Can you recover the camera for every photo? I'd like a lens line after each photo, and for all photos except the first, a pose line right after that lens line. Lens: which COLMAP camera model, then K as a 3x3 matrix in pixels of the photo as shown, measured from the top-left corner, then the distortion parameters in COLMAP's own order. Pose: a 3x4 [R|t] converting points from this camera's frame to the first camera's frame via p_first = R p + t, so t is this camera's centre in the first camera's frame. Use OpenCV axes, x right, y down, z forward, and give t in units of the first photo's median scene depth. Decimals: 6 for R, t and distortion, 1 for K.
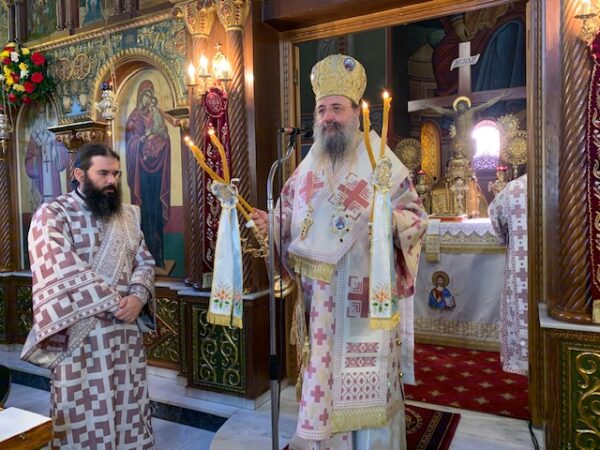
lens RADIAL K [[467.8, 0, 289.6], [0, 467.8, 220.1], [0, 0, 1]] dist [0.000306, -0.004977]
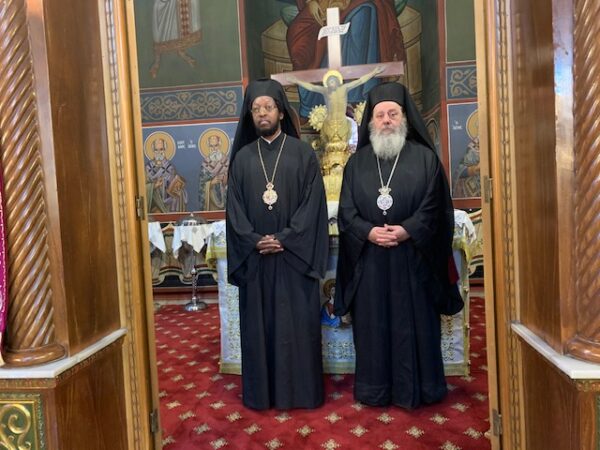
lens RADIAL K [[467.8, 0, 298.9], [0, 467.8, 221.7], [0, 0, 1]] dist [0.000306, -0.004977]
pose [[0.937163, -0.042962, 0.346235, 0.002106], [0.042062, 0.999064, 0.010116, 0.002445], [-0.346346, 0.005083, 0.938093, 0.333377]]
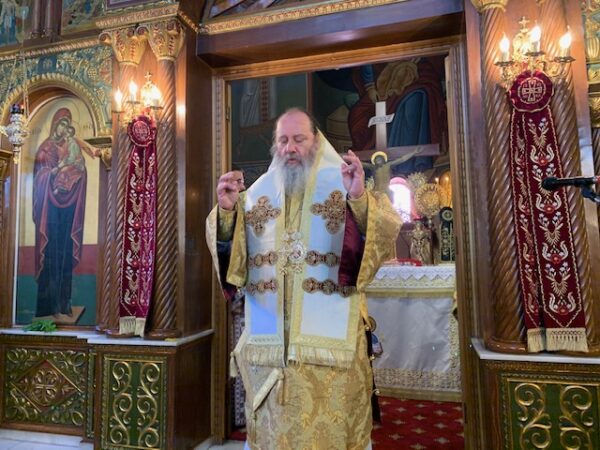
lens RADIAL K [[467.8, 0, 293.1], [0, 467.8, 216.4], [0, 0, 1]] dist [0.000306, -0.004977]
pose [[0.981469, 0.026654, 0.189756, -0.030885], [-0.000921, 0.990923, -0.134426, 0.037530], [-0.191617, 0.131761, 0.972585, 0.041537]]
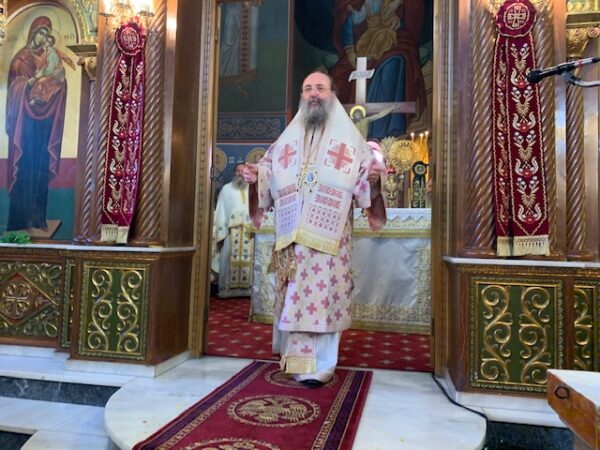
lens RADIAL K [[467.8, 0, 305.4], [0, 467.8, 216.3], [0, 0, 1]] dist [0.000306, -0.004977]
pose [[0.955528, 0.064569, 0.287745, -0.063076], [-0.040286, 0.995169, -0.089531, 0.140698], [-0.292136, 0.073957, 0.953513, 0.040940]]
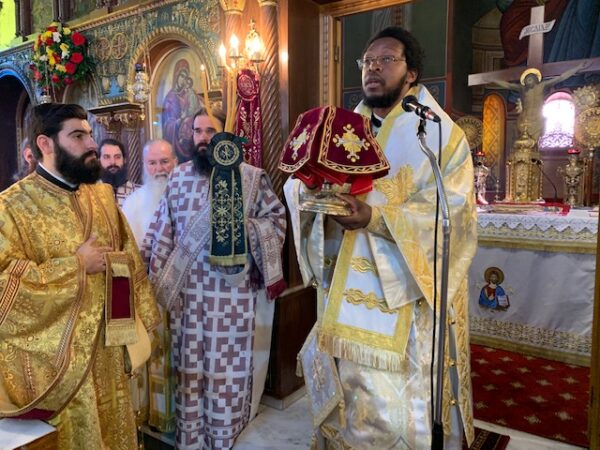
lens RADIAL K [[467.8, 0, 283.6], [0, 467.8, 219.6], [0, 0, 1]] dist [0.000306, -0.004977]
pose [[0.991396, 0.027912, -0.127889, 0.033436], [-0.019882, 0.997775, 0.063643, -0.038014], [0.129381, -0.060552, 0.989744, 0.058456]]
